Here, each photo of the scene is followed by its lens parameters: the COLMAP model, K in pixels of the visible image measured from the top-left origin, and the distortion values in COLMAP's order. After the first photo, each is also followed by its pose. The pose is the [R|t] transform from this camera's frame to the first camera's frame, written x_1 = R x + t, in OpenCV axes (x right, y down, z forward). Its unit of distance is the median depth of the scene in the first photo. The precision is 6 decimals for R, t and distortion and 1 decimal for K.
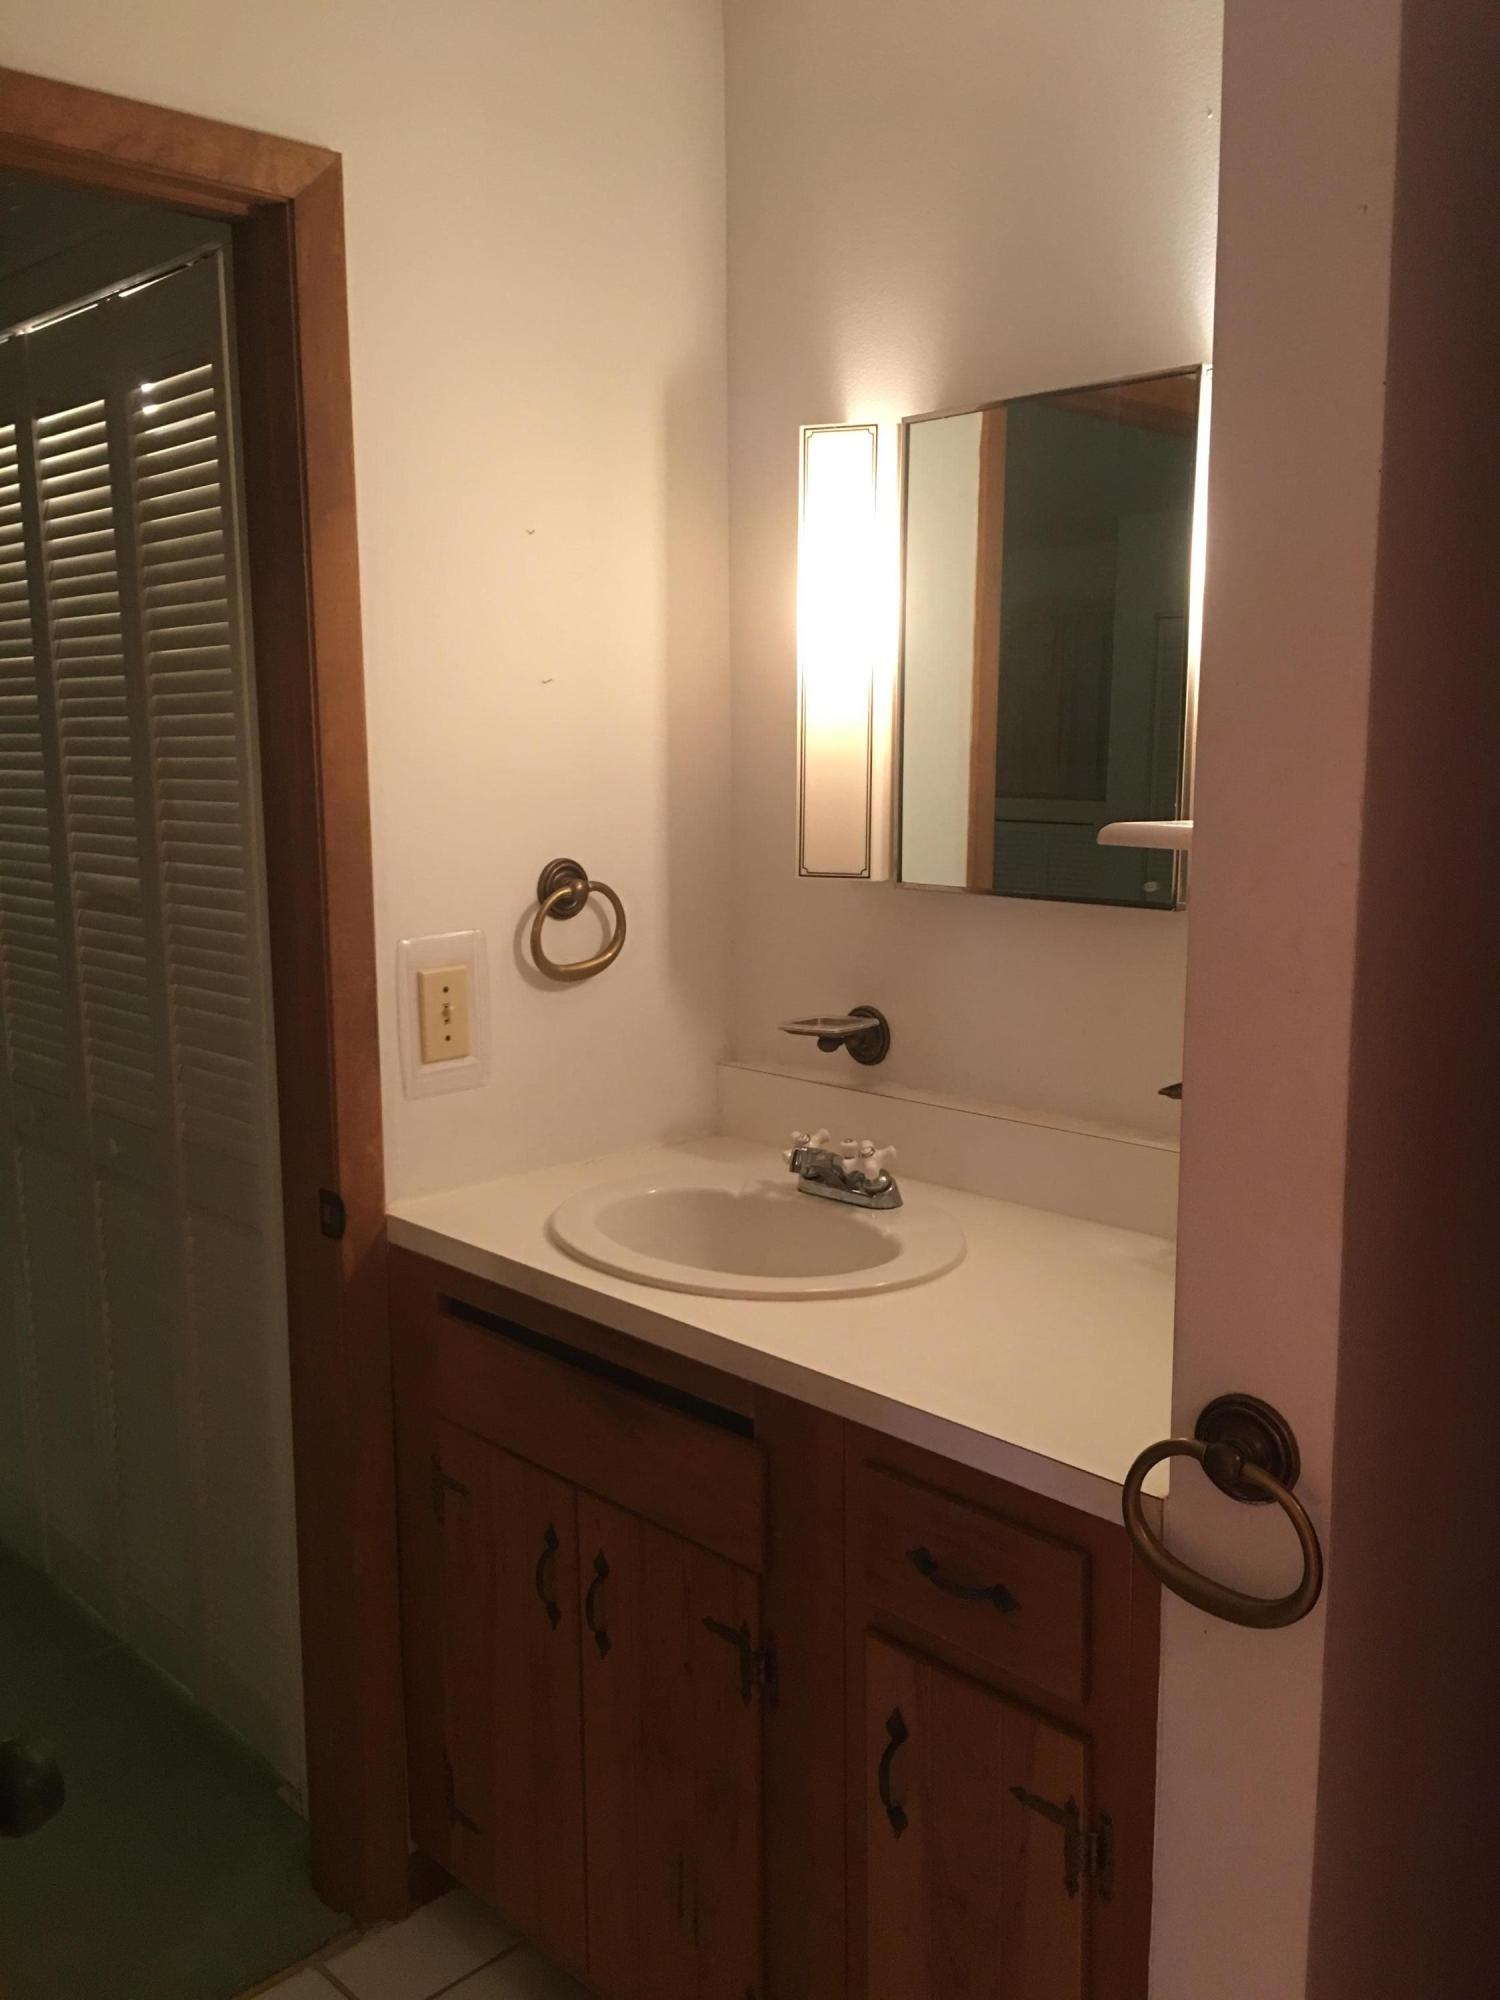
lens RADIAL K [[1716.7, 0, 750.0], [0, 1716.7, 1000.0], [0, 0, 1]] dist [0.045330, -0.015413]
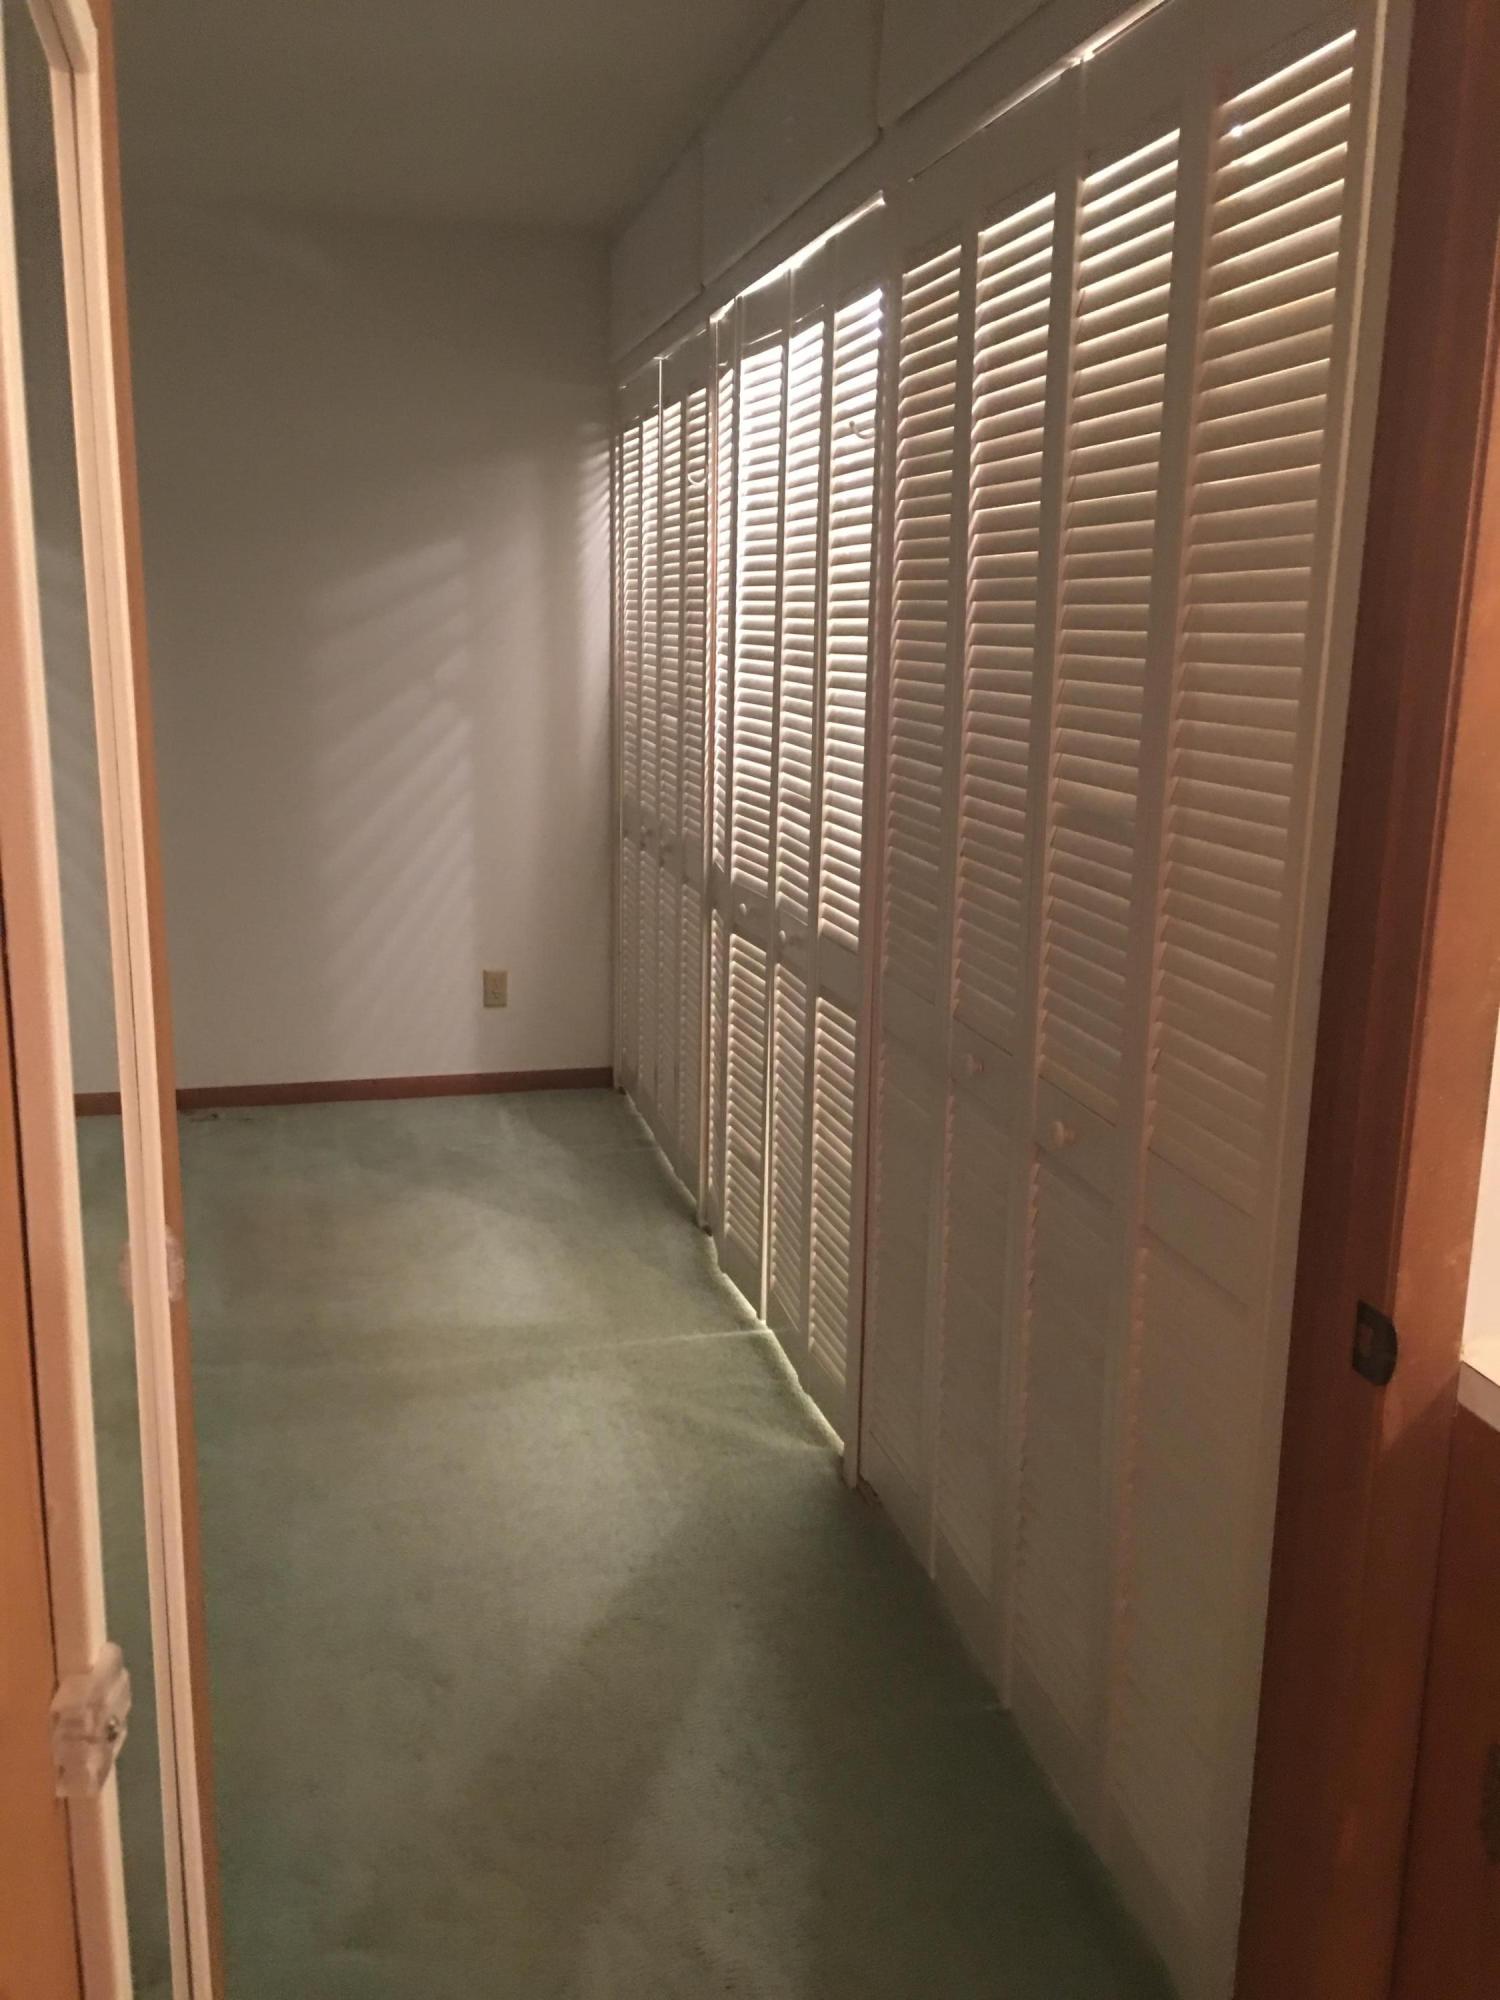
lens RADIAL K [[1716.7, 0, 750.0], [0, 1716.7, 1000.0], [0, 0, 1]] dist [0.045330, -0.015413]
pose [[0.859339, 0.133940, -0.493556, -0.119939], [-0.101632, 0.990571, 0.091865, -0.034963], [0.501207, -0.028782, 0.864849, 0.272605]]
